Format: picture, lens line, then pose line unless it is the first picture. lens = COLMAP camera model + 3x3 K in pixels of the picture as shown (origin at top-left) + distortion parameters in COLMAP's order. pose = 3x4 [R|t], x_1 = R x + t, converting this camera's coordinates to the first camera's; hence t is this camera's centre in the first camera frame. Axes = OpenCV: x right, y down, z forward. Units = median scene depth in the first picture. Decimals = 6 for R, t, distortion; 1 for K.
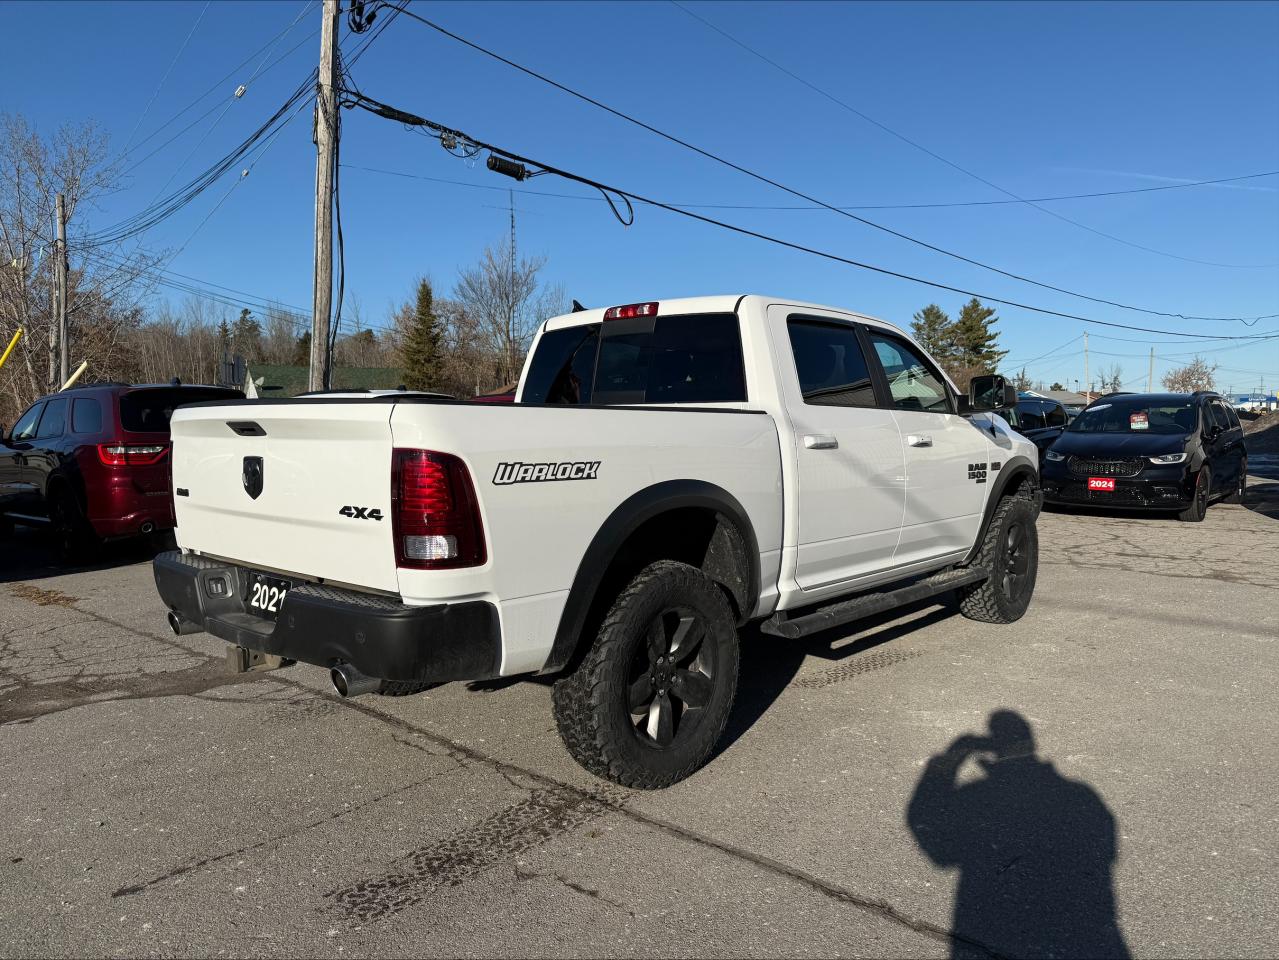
lens RADIAL K [[907.2, 0, 641.6], [0, 907.2, 477.5], [0, 0, 1]] dist [0.043901, -0.049946]
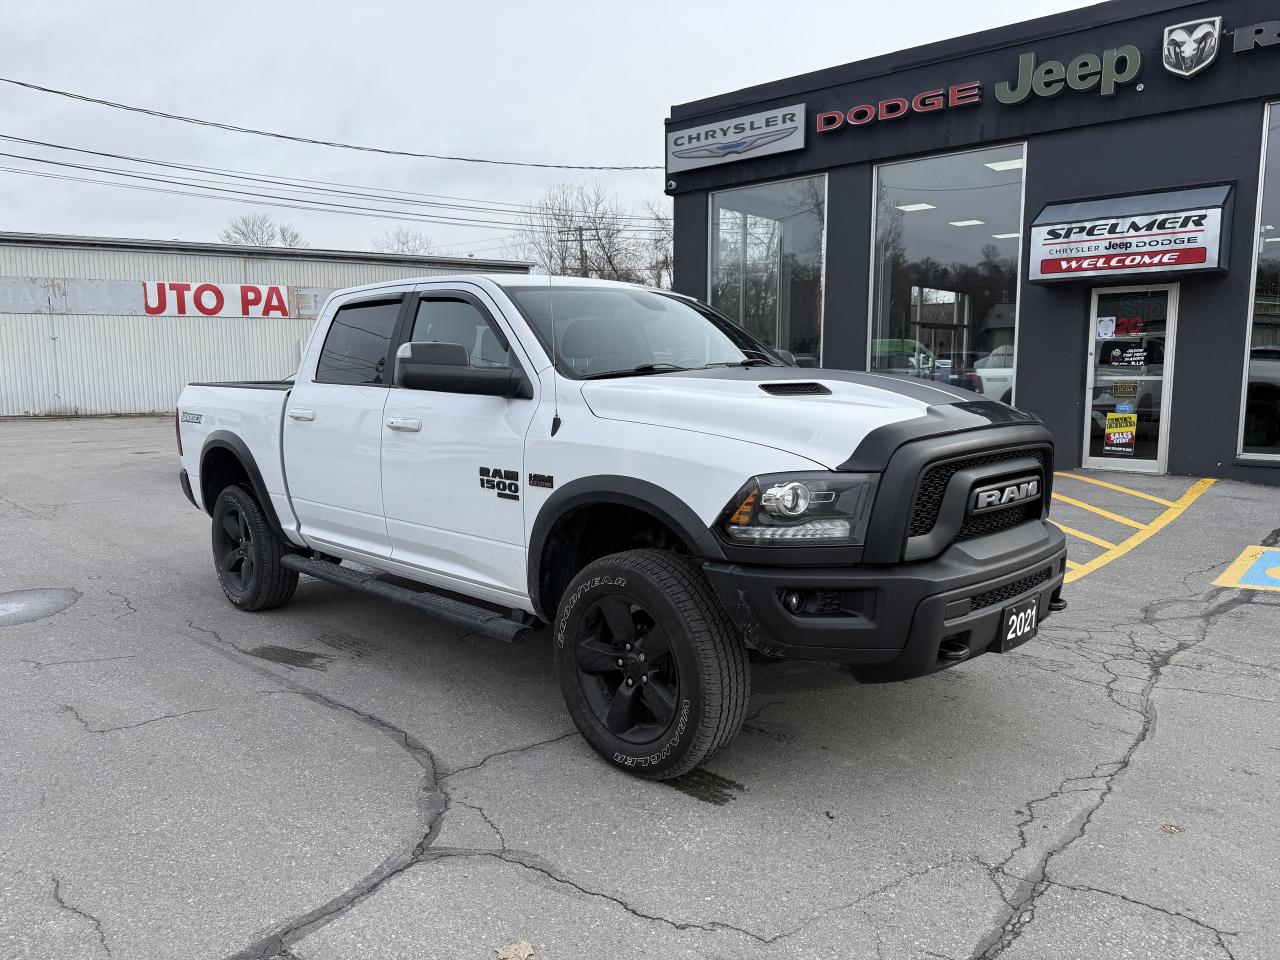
lens RADIAL K [[907.9, 0, 619.3], [0, 907.9, 479.0], [0, 0, 1]] dist [0.043901, -0.049946]
pose [[-0.074520, 0.116832, -0.990352, 1.019289], [-0.054716, 0.991138, 0.121042, -0.093417], [0.995717, 0.063208, -0.067467, 1.121990]]
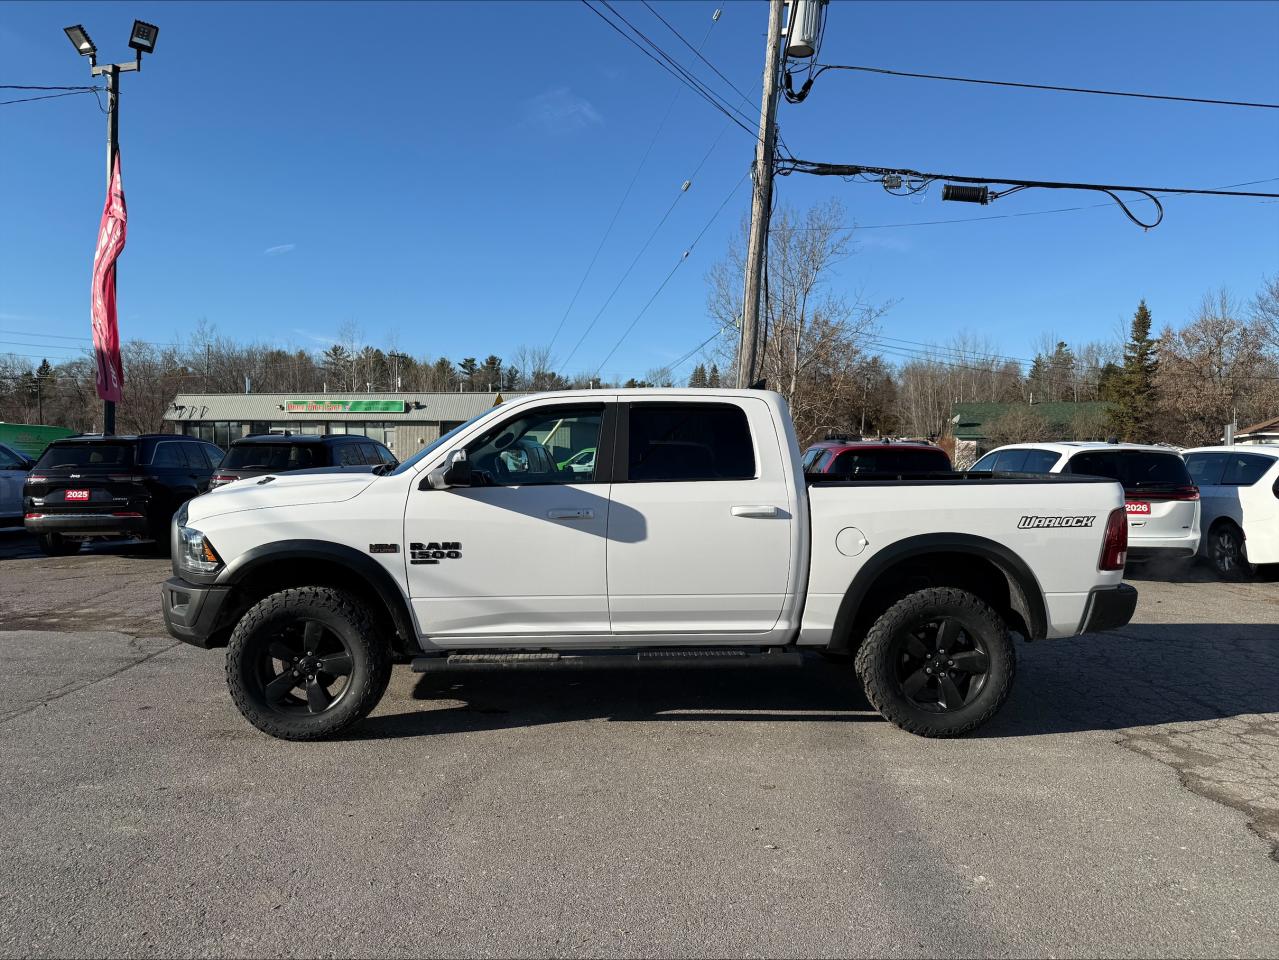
lens RADIAL K [[907.2, 0, 634.3], [0, 907.2, 480.9], [0, 0, 1]] dist [0.043901, -0.049946]
pose [[0.647824, 0.043345, -0.760556, 1.129408], [-0.067890, 0.997692, -0.000968, -0.082929], [0.758759, 0.052262, 0.649272, 0.521722]]
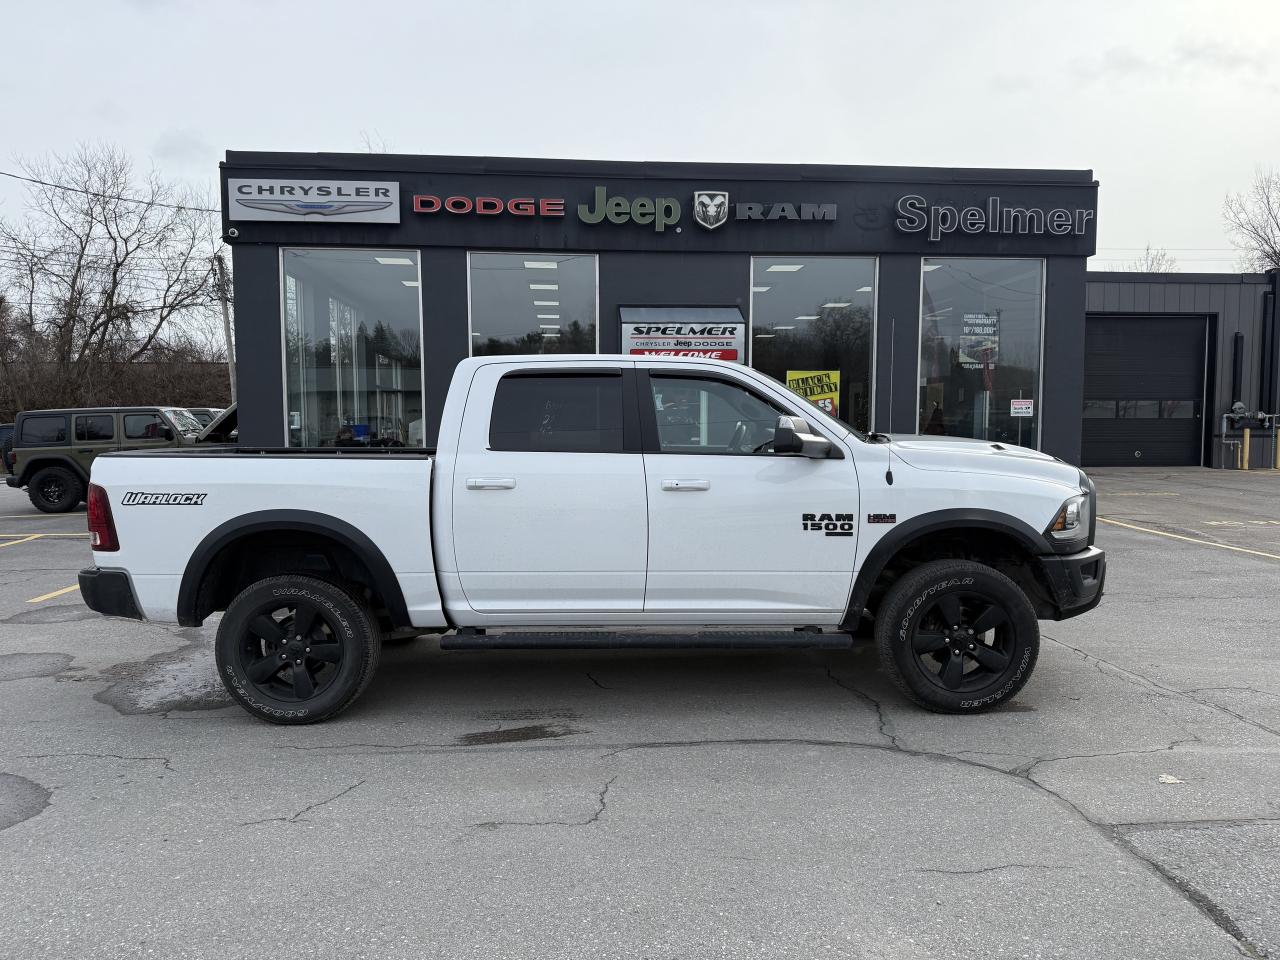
lens RADIAL K [[907.9, 0, 635.2], [0, 907.9, 490.9], [0, 0, 1]] dist [0.043901, -0.049946]
pose [[0.662772, 0.048296, -0.747263, 0.881362], [-0.040948, 0.998762, 0.028233, -0.053212], [0.747701, 0.011888, 0.663929, 0.285658]]
